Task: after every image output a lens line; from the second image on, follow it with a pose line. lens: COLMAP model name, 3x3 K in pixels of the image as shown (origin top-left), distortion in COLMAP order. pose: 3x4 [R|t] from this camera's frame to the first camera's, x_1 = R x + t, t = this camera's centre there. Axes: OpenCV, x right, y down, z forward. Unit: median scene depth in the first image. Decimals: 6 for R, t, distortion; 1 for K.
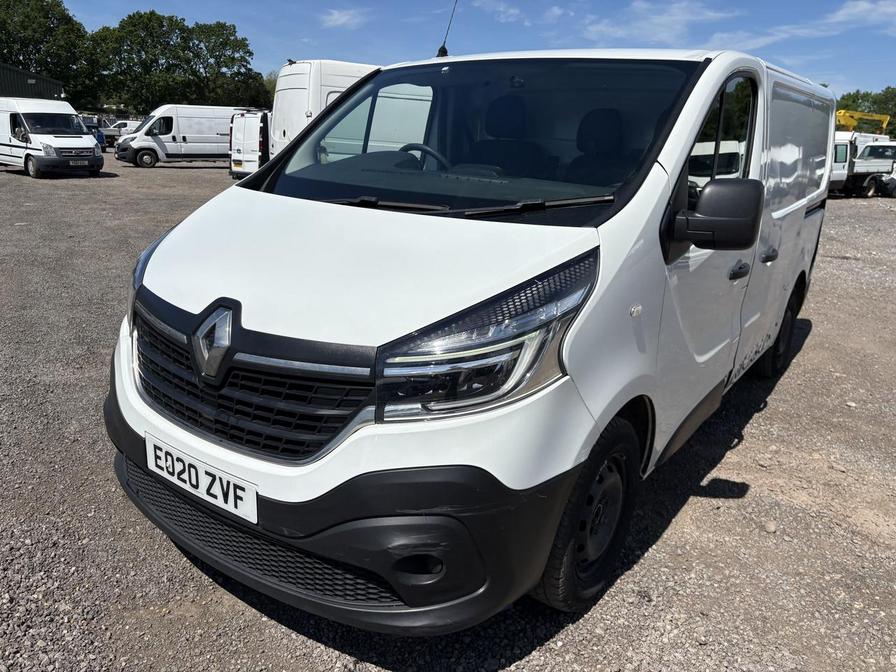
lens RADIAL K [[683.2, 0, 448.0], [0, 683.2, 336.0], [0, 0, 1]] dist [0.009622, -0.001030]
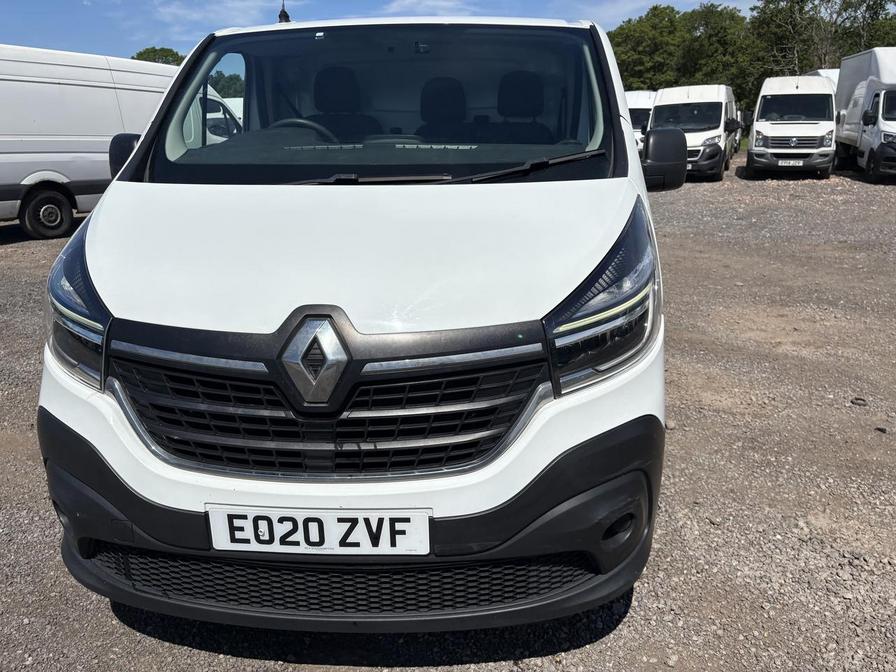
lens RADIAL K [[674.6, 0, 447.9], [0, 674.6, 322.9], [0, 0, 1]] dist [0.032465, -0.000038]
pose [[0.849871, -0.196098, 0.489147, -0.588103], [0.193742, 0.979451, 0.056041, -0.048654], [-0.490085, 0.047141, 0.870399, 0.227569]]
